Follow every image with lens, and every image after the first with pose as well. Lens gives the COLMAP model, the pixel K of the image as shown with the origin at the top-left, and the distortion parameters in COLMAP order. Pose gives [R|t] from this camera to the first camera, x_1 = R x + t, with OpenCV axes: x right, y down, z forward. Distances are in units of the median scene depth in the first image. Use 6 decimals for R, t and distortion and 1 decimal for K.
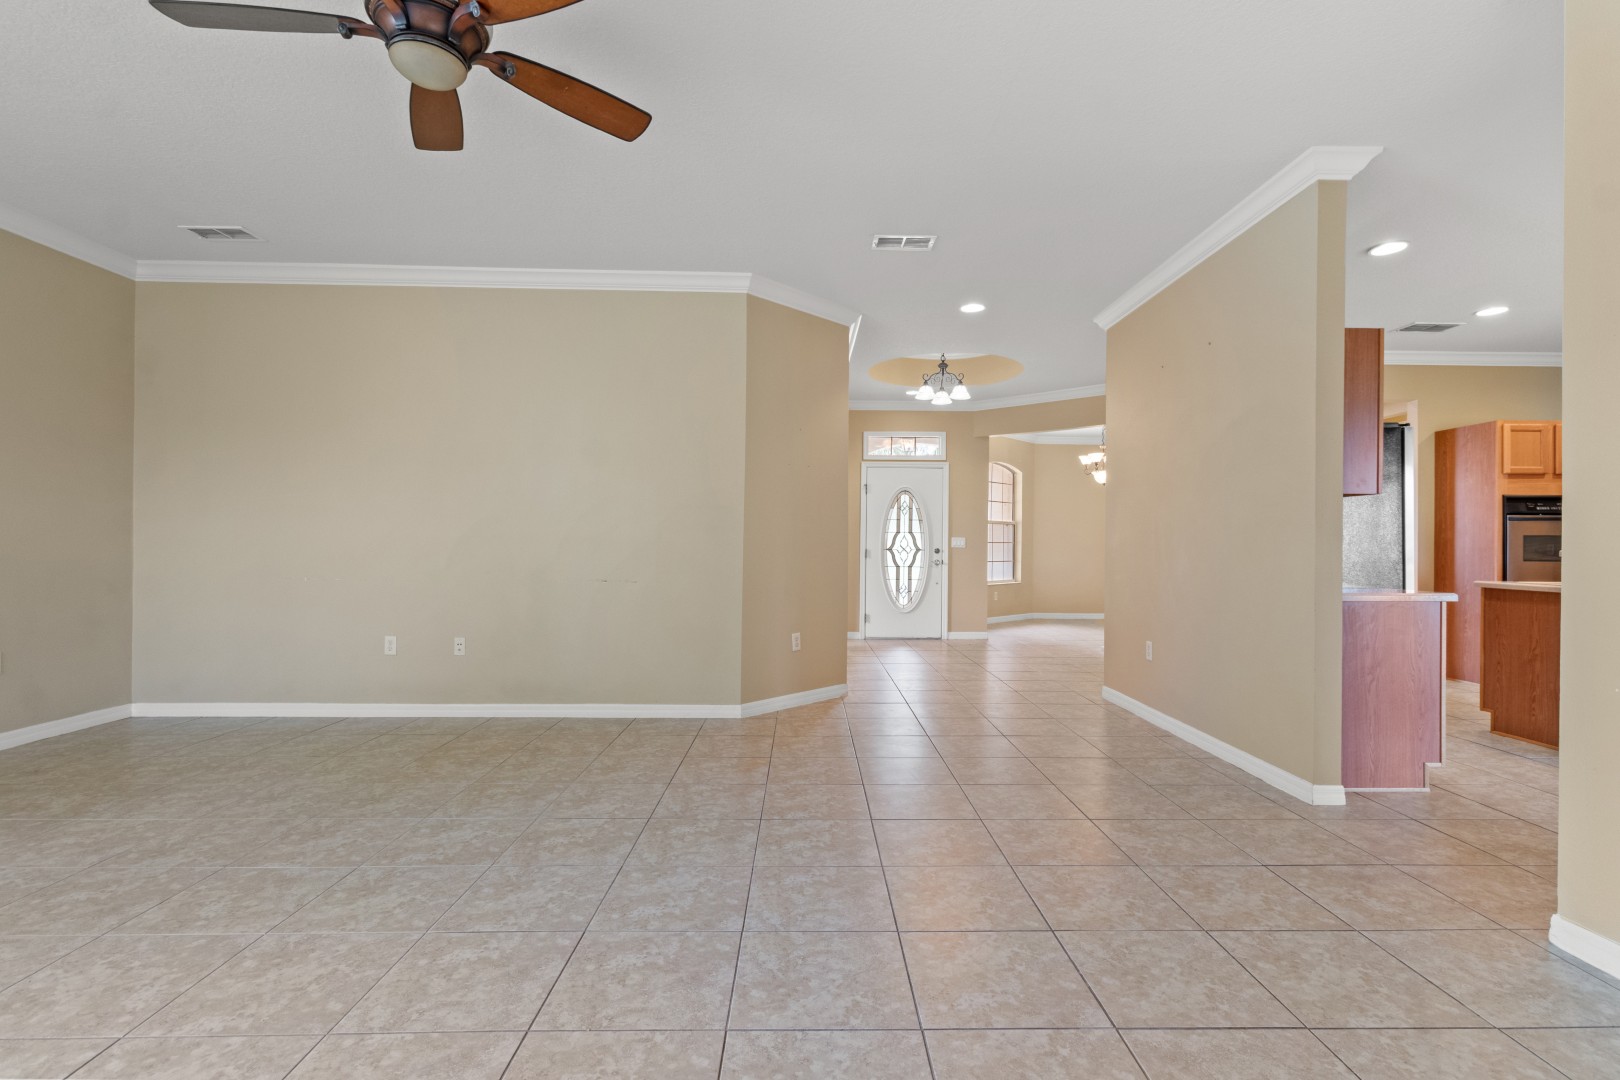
lens RADIAL K [[759.3, 0, 813.1], [0, 759.3, 540.7], [0, 0, 1]] dist [0.002002, 0.000697]
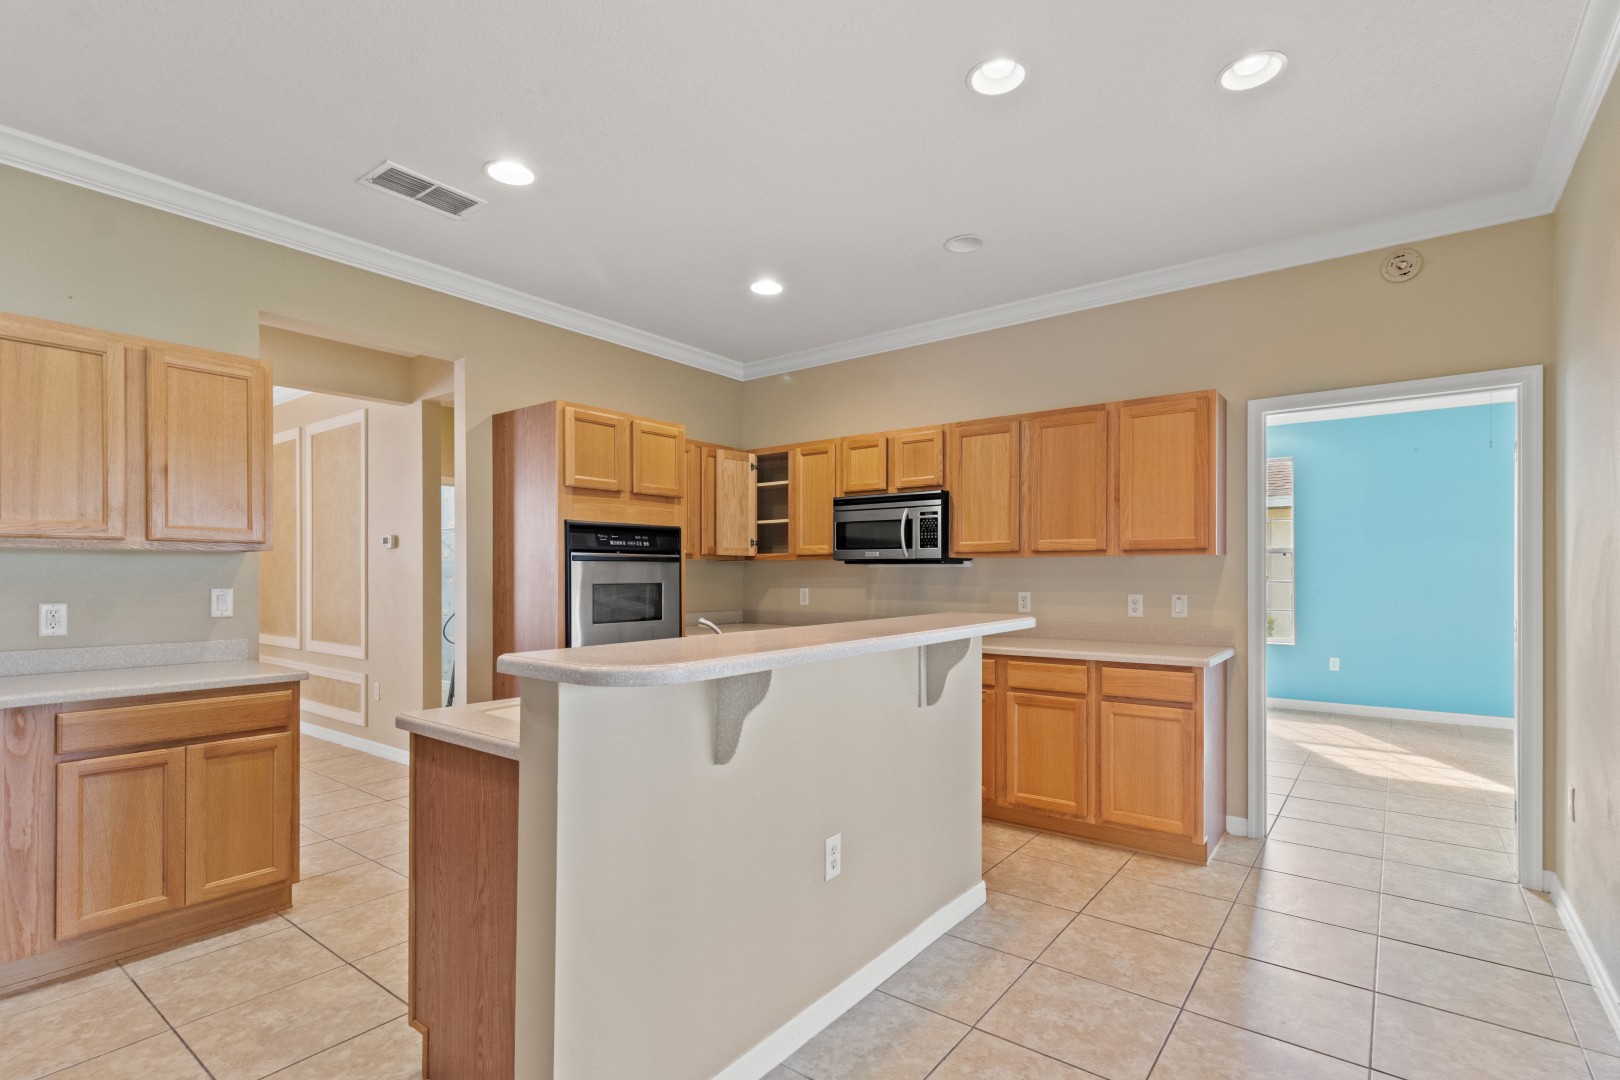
lens RADIAL K [[759.3, 0, 817.6], [0, 759.3, 576.6], [0, 0, 1]] dist [0.002002, 0.000697]
pose [[0.618467, -0.011584, 0.785725, 0.821791], [0.003541, 0.999922, 0.011955, -0.029951], [-0.785803, -0.004612, 0.618460, 0.677899]]
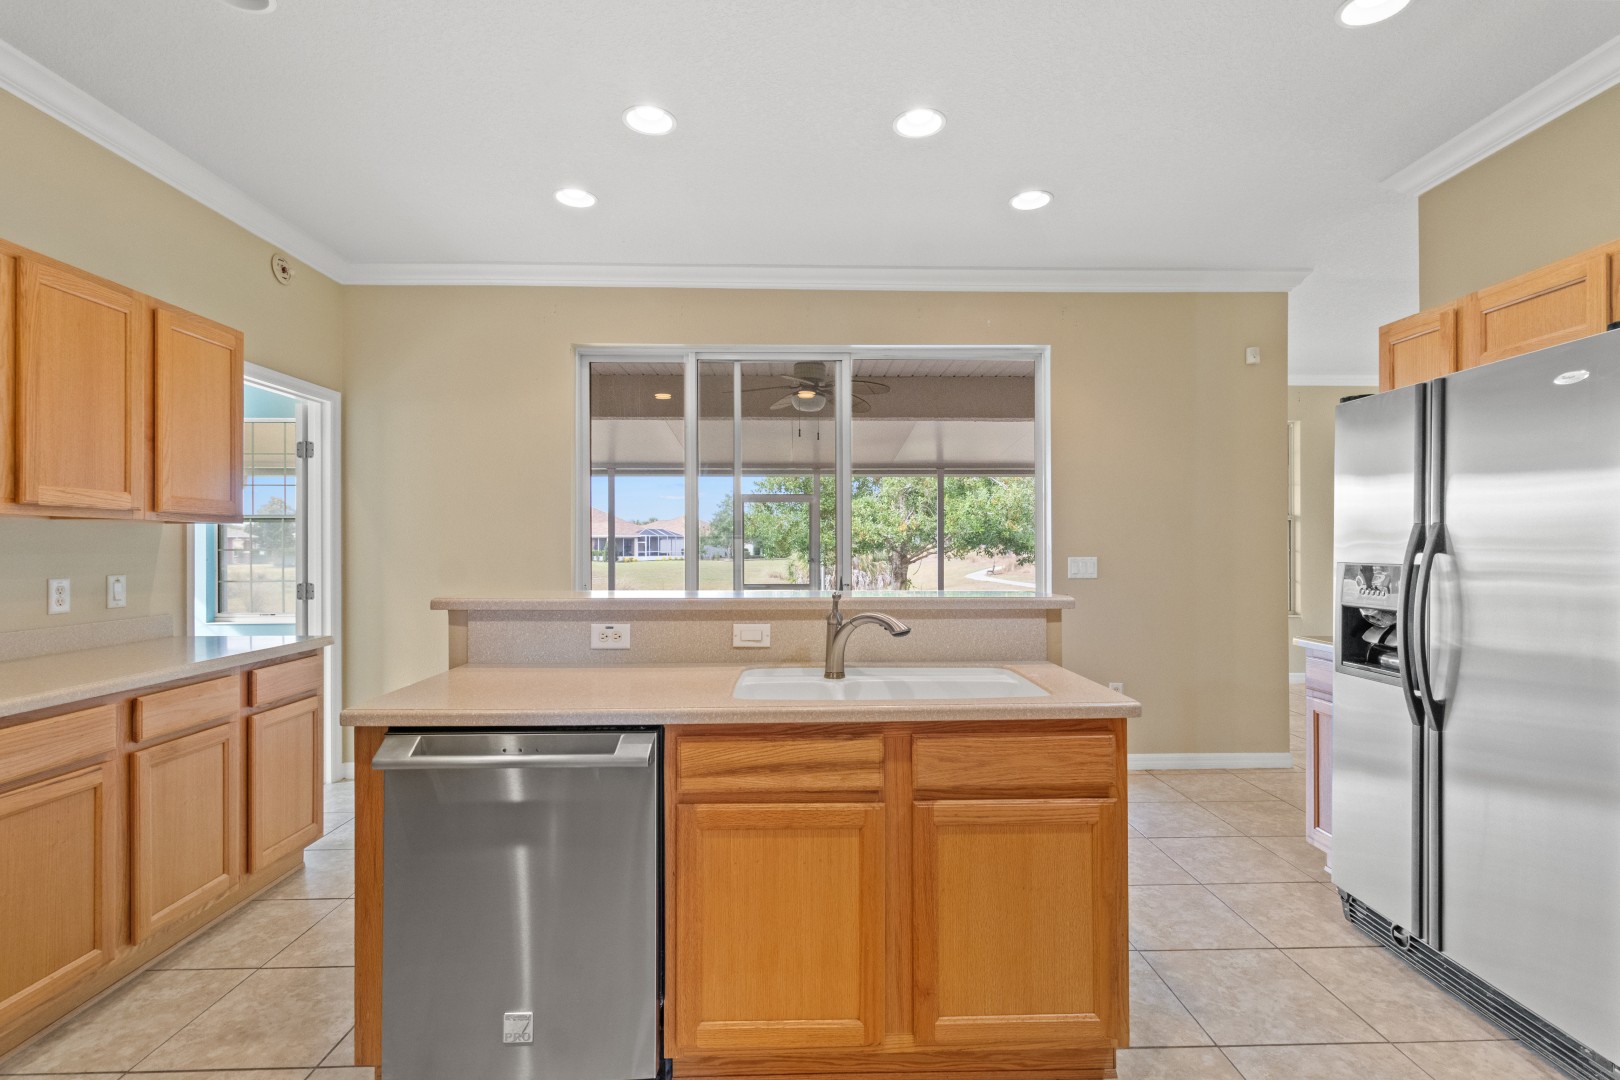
lens RADIAL K [[759.3, 0, 820.9], [0, 759.3, 544.6], [0, 0, 1]] dist [0.002002, 0.000697]
pose [[-0.999850, -0.007835, -0.015459, 1.234122], [-0.007758, 0.999957, -0.004989, -0.023590], [0.015497, -0.004868, -0.999868, 1.633650]]
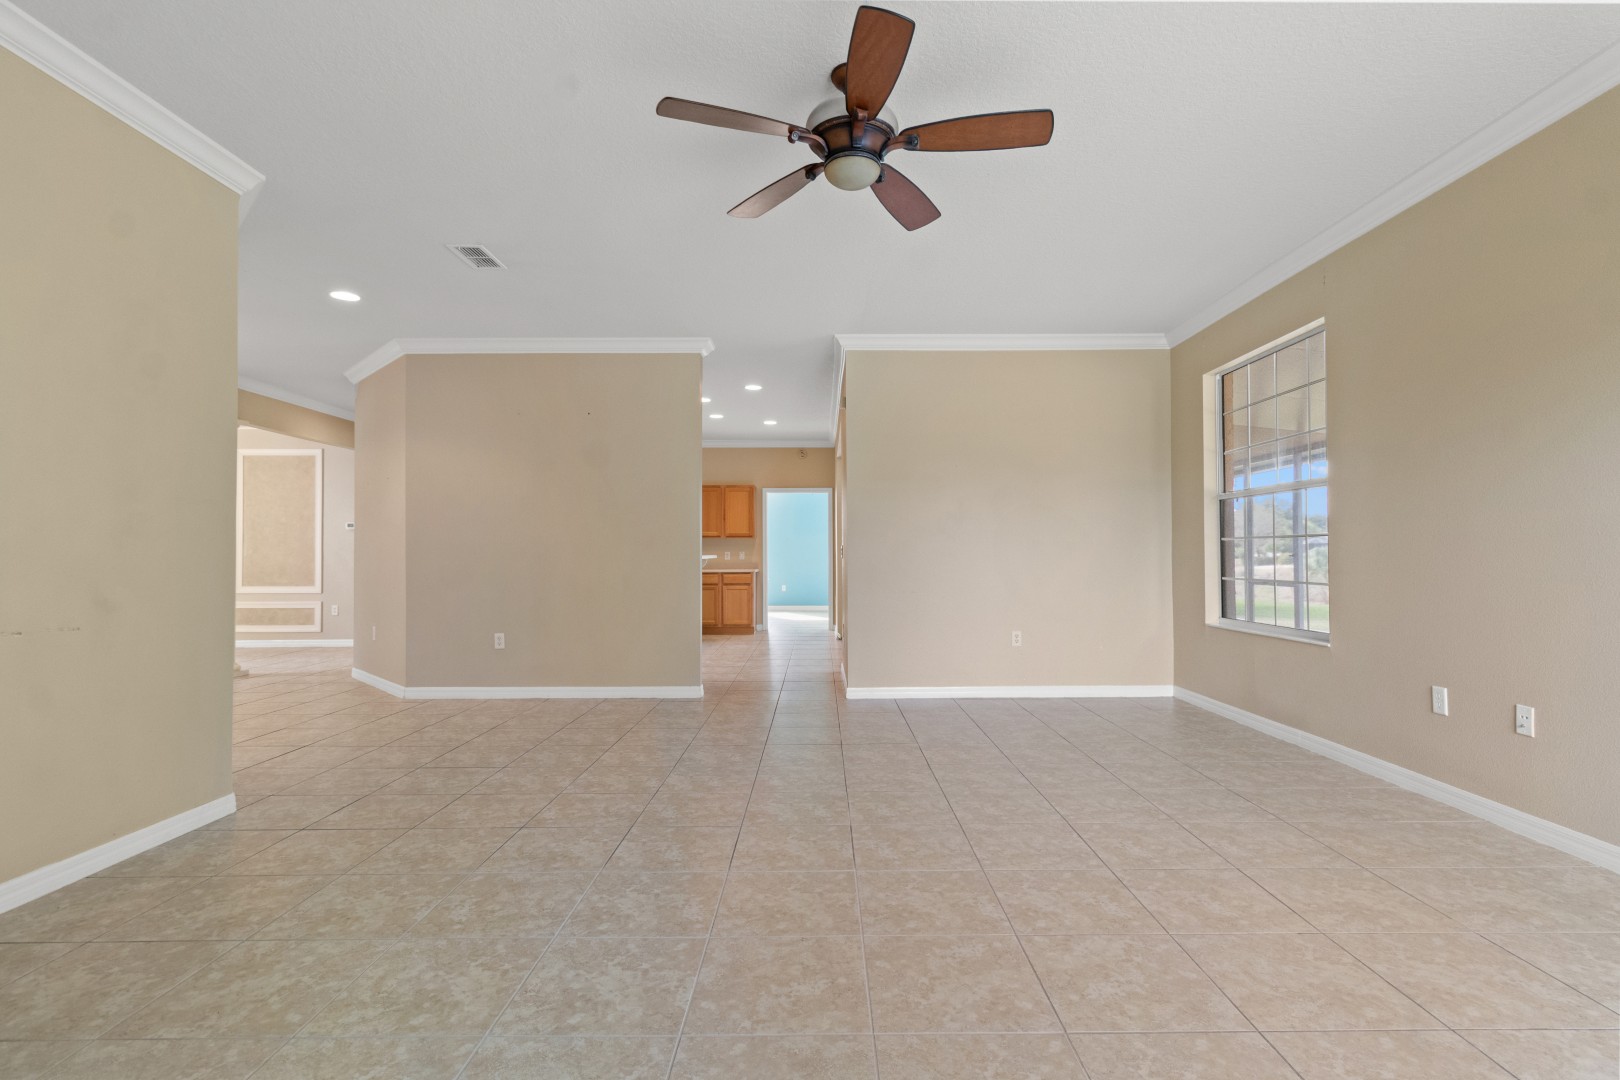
lens RADIAL K [[759.3, 0, 817.1], [0, 759.3, 546.4], [0, 0, 1]] dist [0.002002, 0.000697]
pose [[0.024127, 0.001851, 0.999707, -0.961851], [0.000704, 0.999998, -0.001869, -0.007457], [-0.999709, 0.000749, 0.024126, 0.565882]]
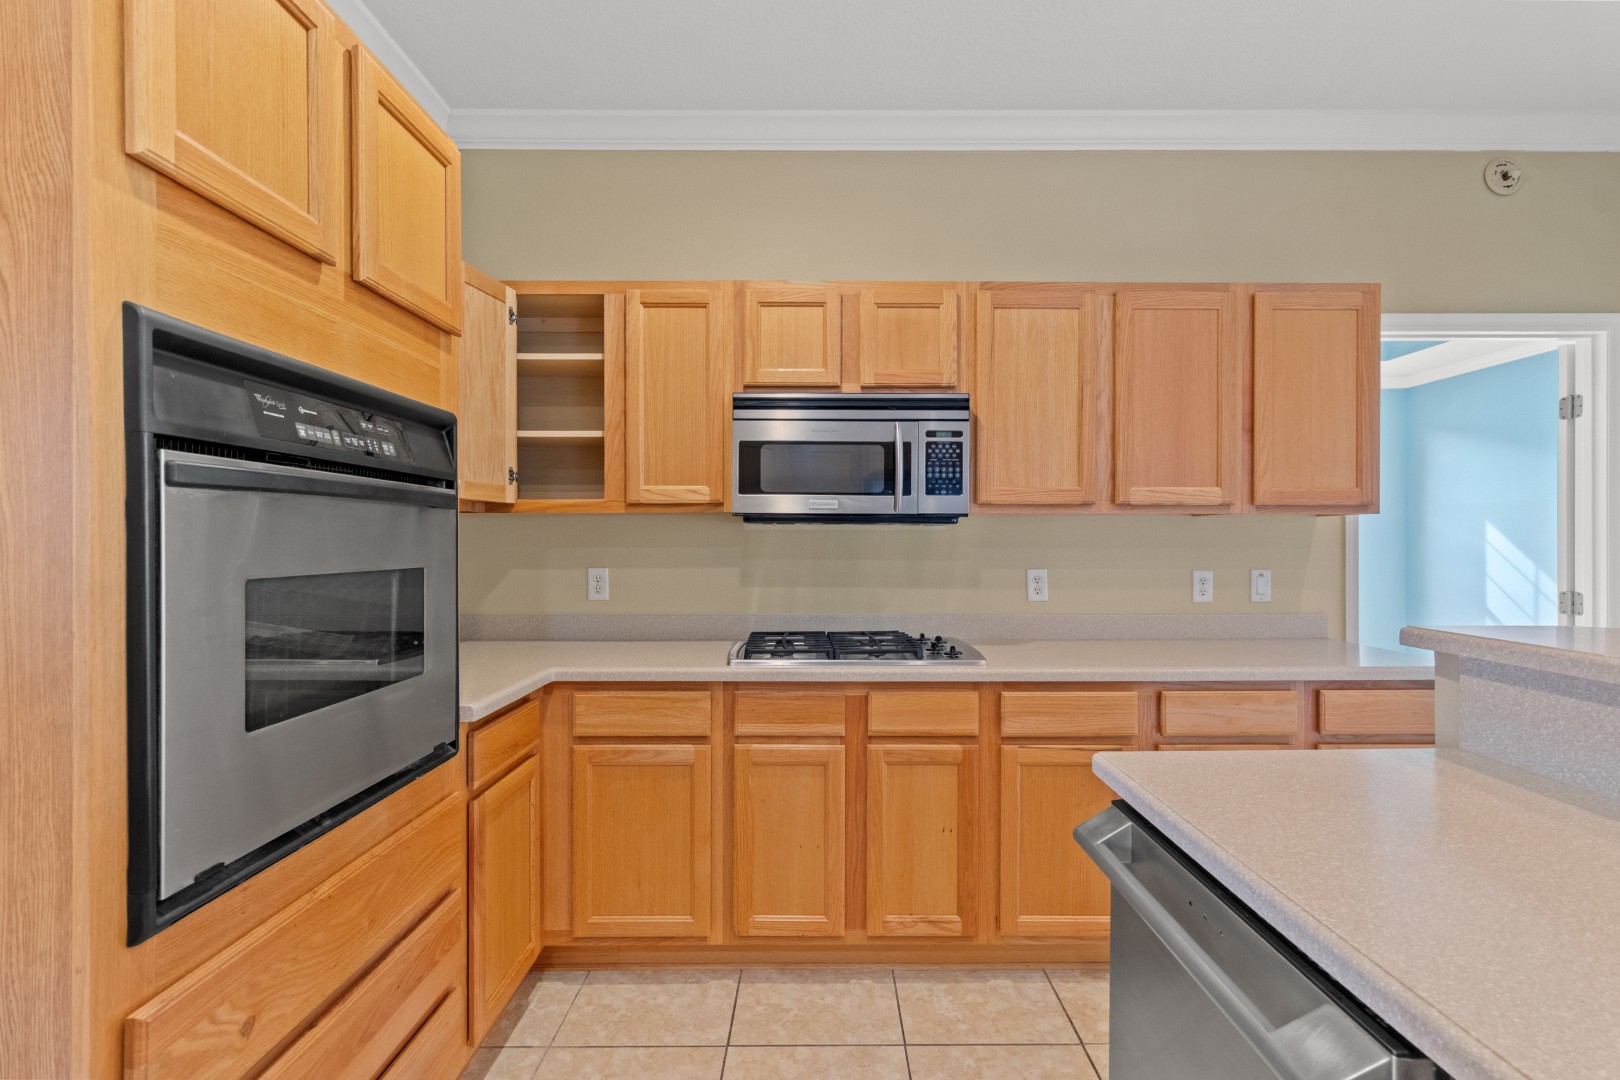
lens RADIAL K [[759.3, 0, 816.0], [0, 759.3, 540.9], [0, 0, 1]] dist [0.002002, 0.000697]
pose [[0.009987, -0.008204, 0.999916, 1.163773], [-0.002451, 0.999963, 0.008229, -0.025296], [-0.999947, -0.002533, 0.009966, 1.324848]]
